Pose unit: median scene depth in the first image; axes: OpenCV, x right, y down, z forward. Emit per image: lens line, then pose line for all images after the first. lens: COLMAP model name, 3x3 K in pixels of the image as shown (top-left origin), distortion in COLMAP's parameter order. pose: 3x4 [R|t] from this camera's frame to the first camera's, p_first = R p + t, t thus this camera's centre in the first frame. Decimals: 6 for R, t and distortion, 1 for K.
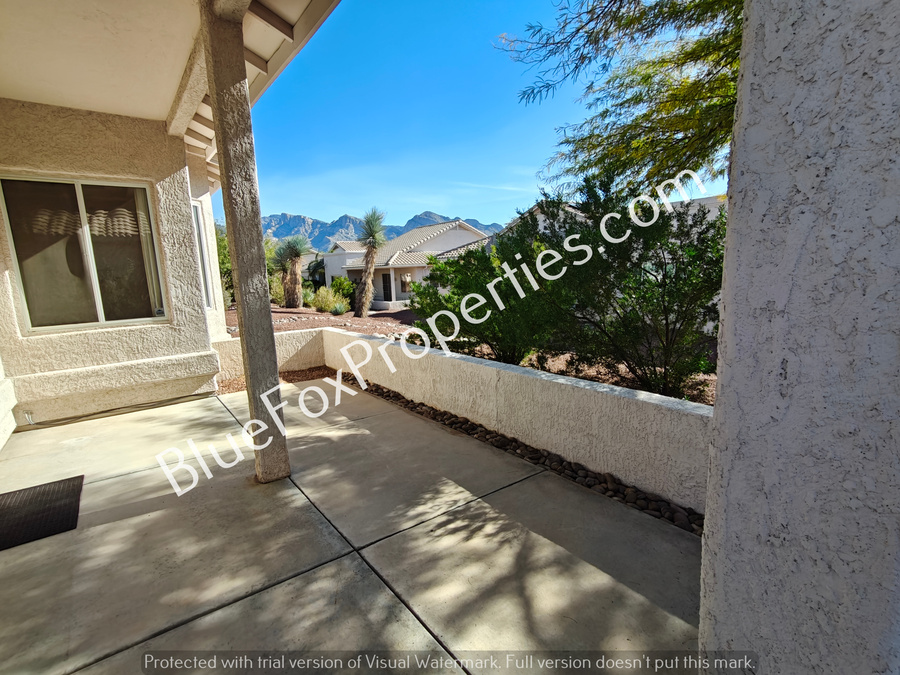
lens RADIAL K [[431.2, 0, 449.7], [0, 431.2, 339.1], [0, 0, 1]] dist [0.003837, -0.000590]
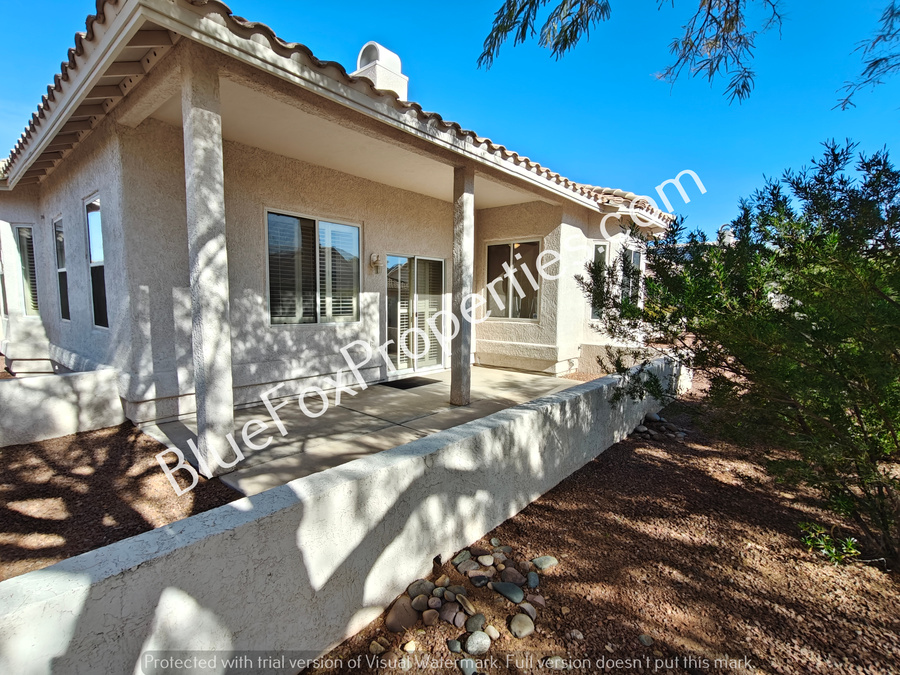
lens RADIAL K [[431.2, 0, 450.6], [0, 431.2, 339.3], [0, 0, 1]] dist [0.003837, -0.000590]
pose [[0.226154, 0.127193, -0.965752, 0.952203], [-0.174077, 0.980756, 0.088404, -0.074018], [0.958411, 0.148123, 0.243943, 0.357518]]
